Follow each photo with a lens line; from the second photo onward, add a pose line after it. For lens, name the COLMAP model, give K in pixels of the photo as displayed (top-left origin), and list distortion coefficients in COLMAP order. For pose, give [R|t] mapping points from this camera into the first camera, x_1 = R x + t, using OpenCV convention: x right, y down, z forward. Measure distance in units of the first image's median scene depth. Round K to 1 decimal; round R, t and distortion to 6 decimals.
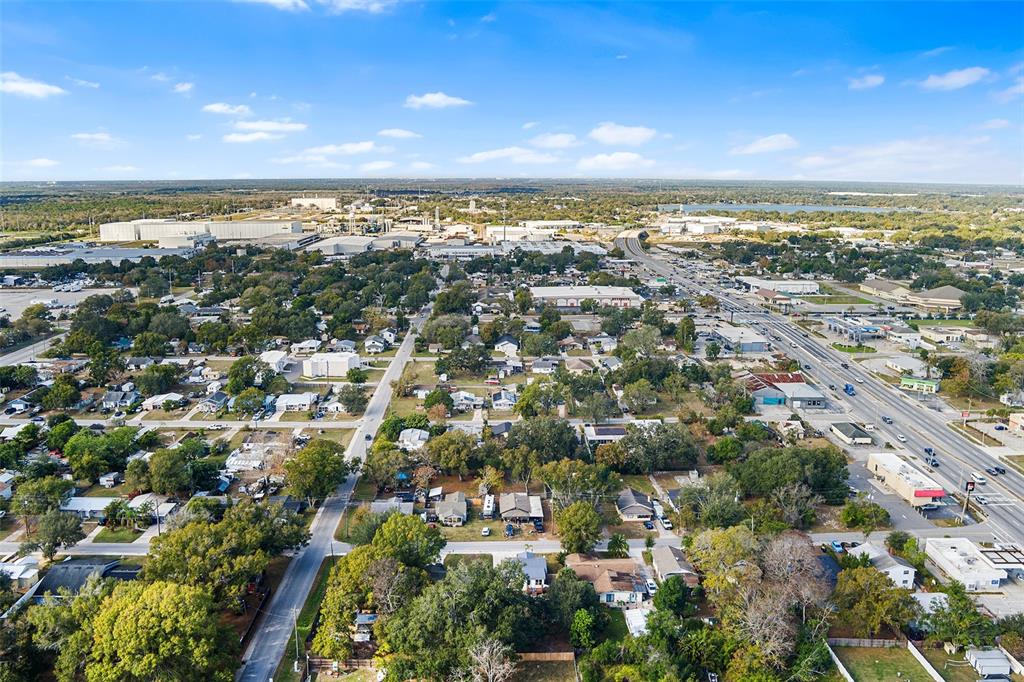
lens RADIAL K [[826.9, 0, 508.9], [0, 826.9, 343.1], [0, 0, 1]] dist [-0.075632, 0.031904]
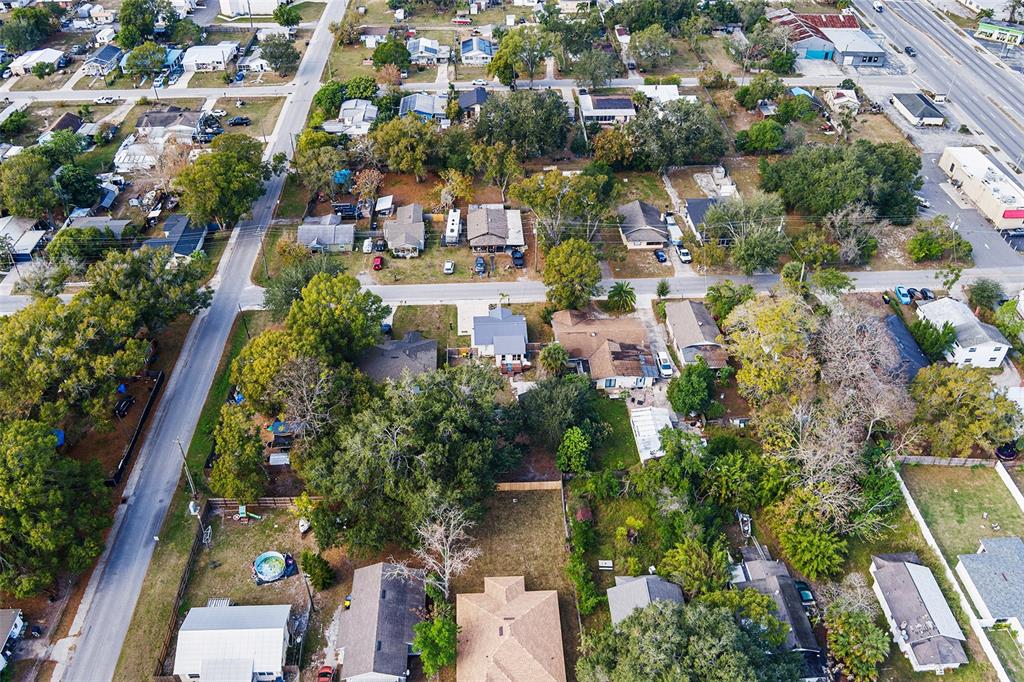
lens RADIAL K [[826.9, 0, 508.9], [0, 826.9, 343.1], [0, 0, 1]] dist [-0.075632, 0.031904]
pose [[0.999806, -0.008823, 0.017616, 0.011031], [-0.000206, 0.889407, 0.457117, -0.048334], [-0.019701, -0.457032, 0.889232, 0.228966]]
